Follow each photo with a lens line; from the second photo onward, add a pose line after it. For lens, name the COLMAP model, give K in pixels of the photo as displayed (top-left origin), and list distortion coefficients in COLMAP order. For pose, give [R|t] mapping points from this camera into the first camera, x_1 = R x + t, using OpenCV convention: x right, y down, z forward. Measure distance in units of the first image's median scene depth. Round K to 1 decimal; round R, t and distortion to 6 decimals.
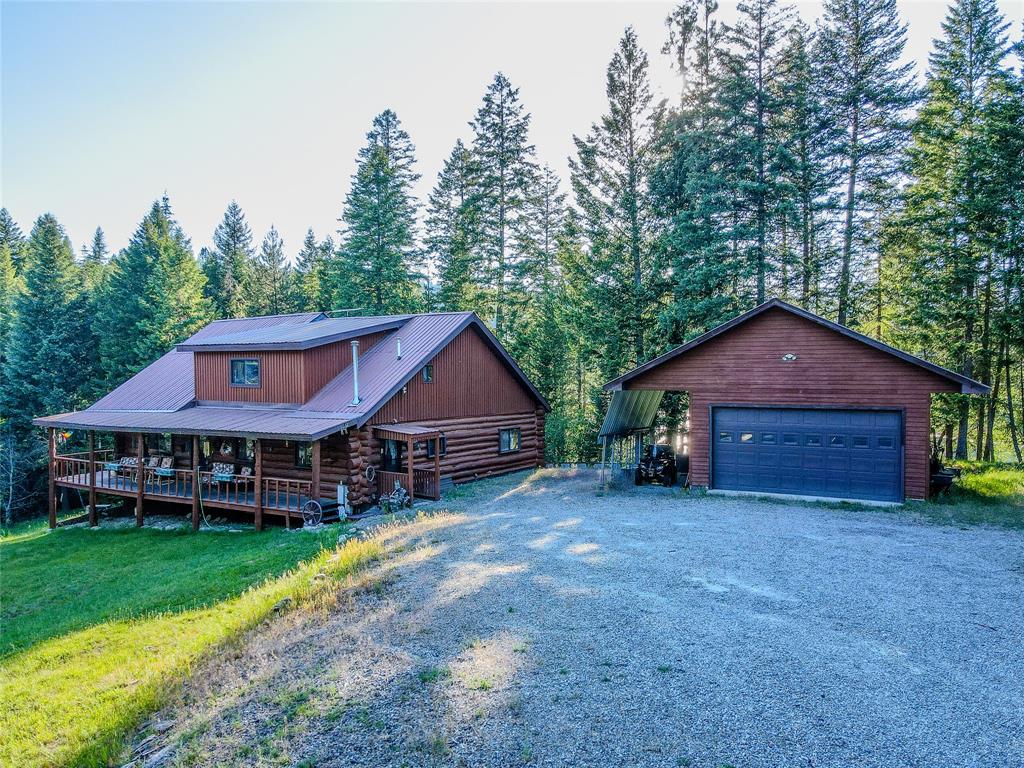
lens RADIAL K [[727.6, 0, 512.0], [0, 727.6, 384.0], [0, 0, 1]] dist [0.004033, 0.006434]
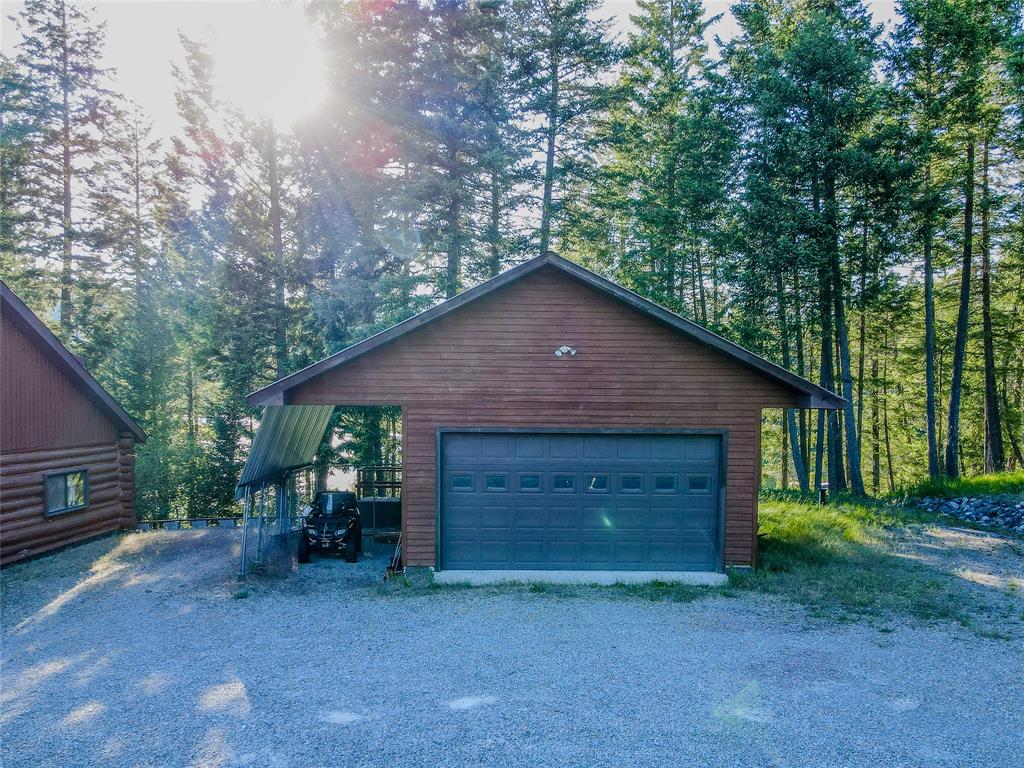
lens RADIAL K [[756.5, 0, 508.0], [0, 756.5, 434.1], [0, 0, 1]] dist [0.026412, -0.030583]
pose [[0.881155, -0.017896, 0.472490, 0.019522], [-0.001921, 0.999140, 0.041425, 0.004220], [-0.472824, -0.037409, 0.880362, 0.267106]]
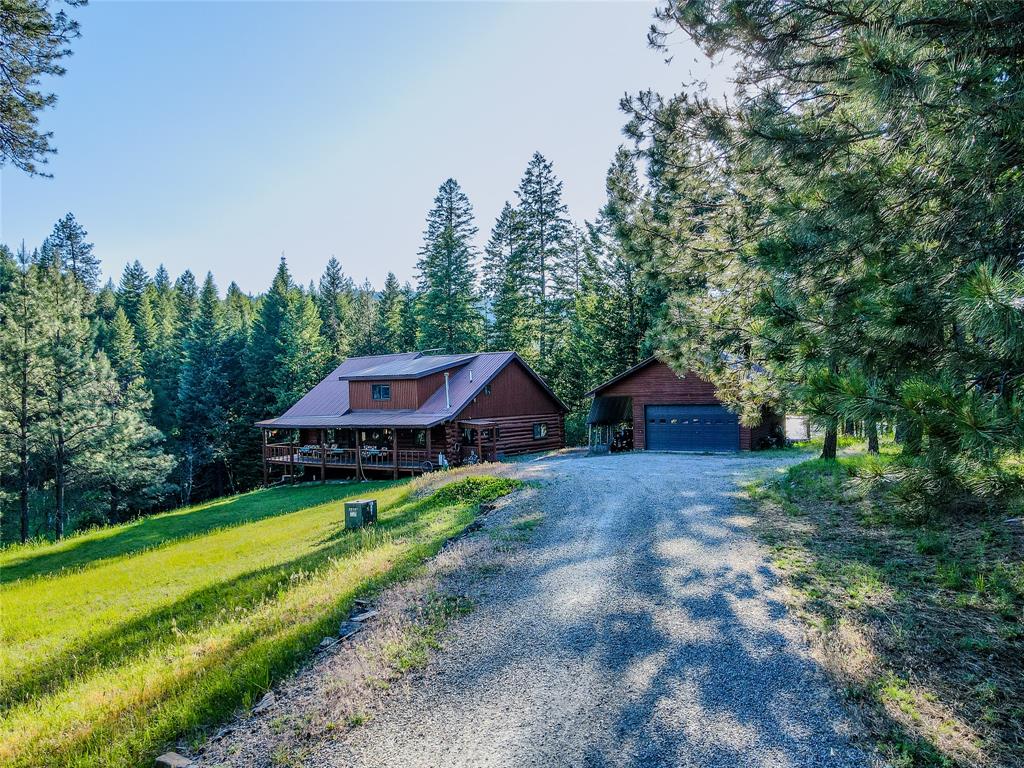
lens RADIAL K [[727.6, 0, 512.0], [0, 727.6, 384.0], [0, 0, 1]] dist [0.004033, 0.006434]
pose [[0.996430, -0.025536, -0.080466, 0.057963], [0.024258, 0.999564, -0.016822, 0.000926], [0.080860, 0.014810, 0.996615, -0.516051]]
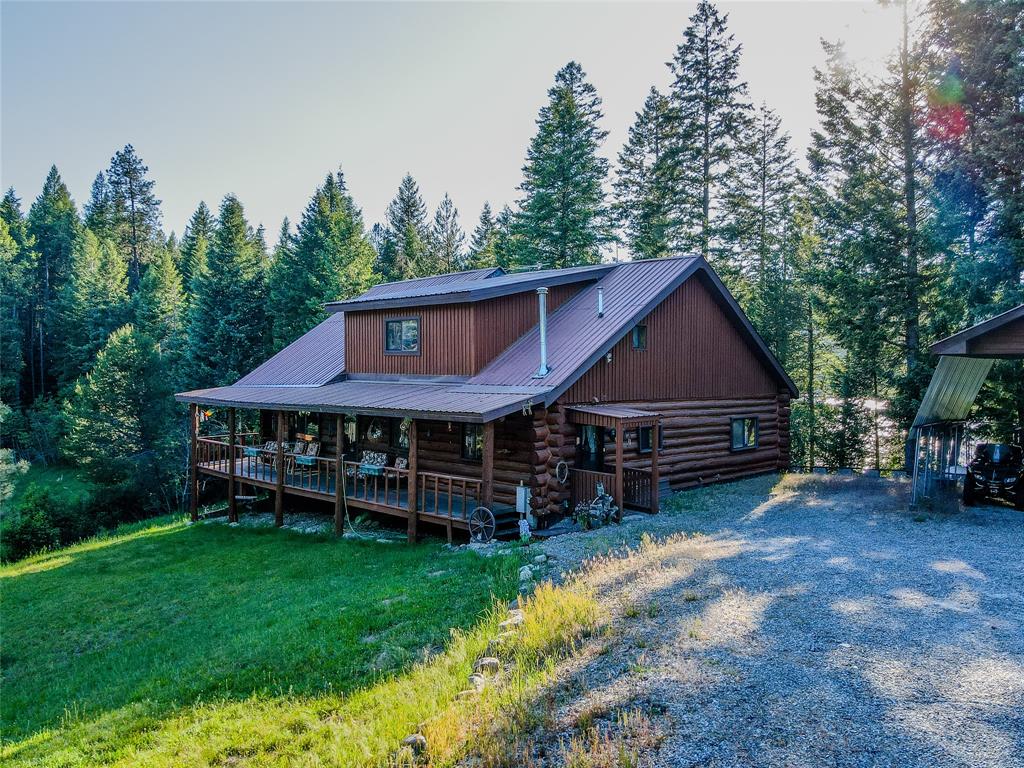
lens RADIAL K [[759.3, 0, 512.0], [0, 759.3, 384.0], [0, 0, 1]] dist [-0.005667, 0.004419]
pose [[0.972227, 0.010754, -0.233793, -0.047264], [-0.009427, 0.999933, 0.006790, 0.022027], [0.233850, -0.004397, 0.972263, 0.182037]]
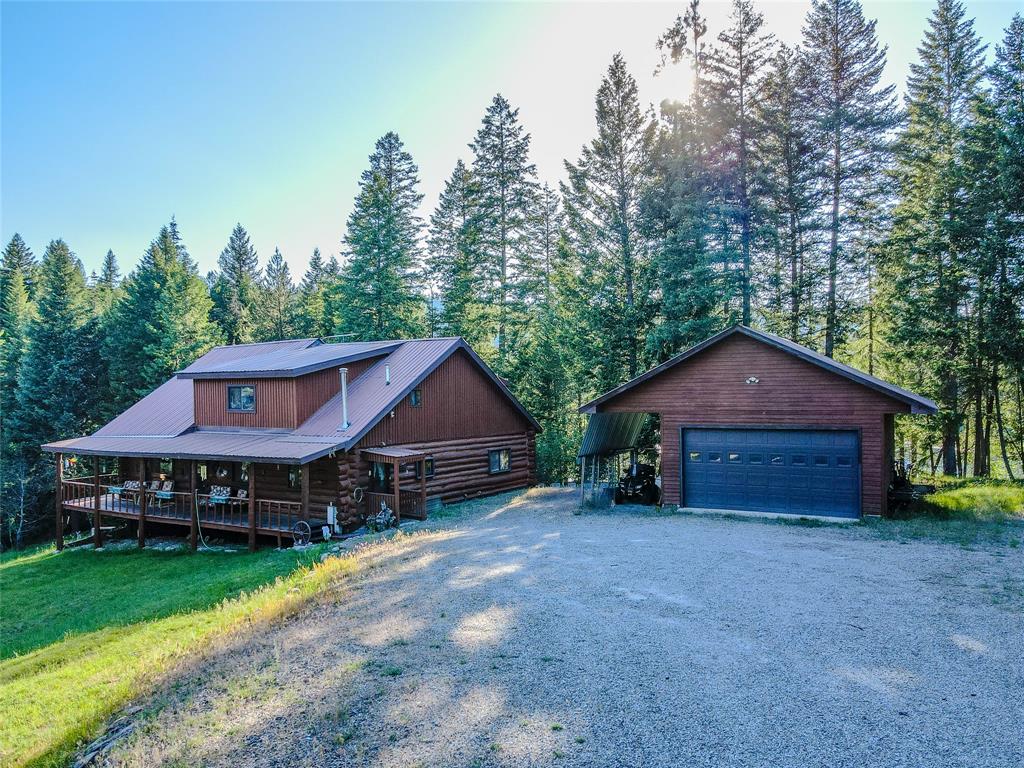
lens RADIAL K [[743.1, 0, 512.0], [0, 743.1, 384.0], [0, 0, 1]] dist [-0.009275, 0.025847]
pose [[0.999712, -0.011839, -0.020891, 0.033772], [0.011380, 0.999694, -0.021956, -0.006884], [0.021145, 0.021711, 0.999541, -0.043140]]
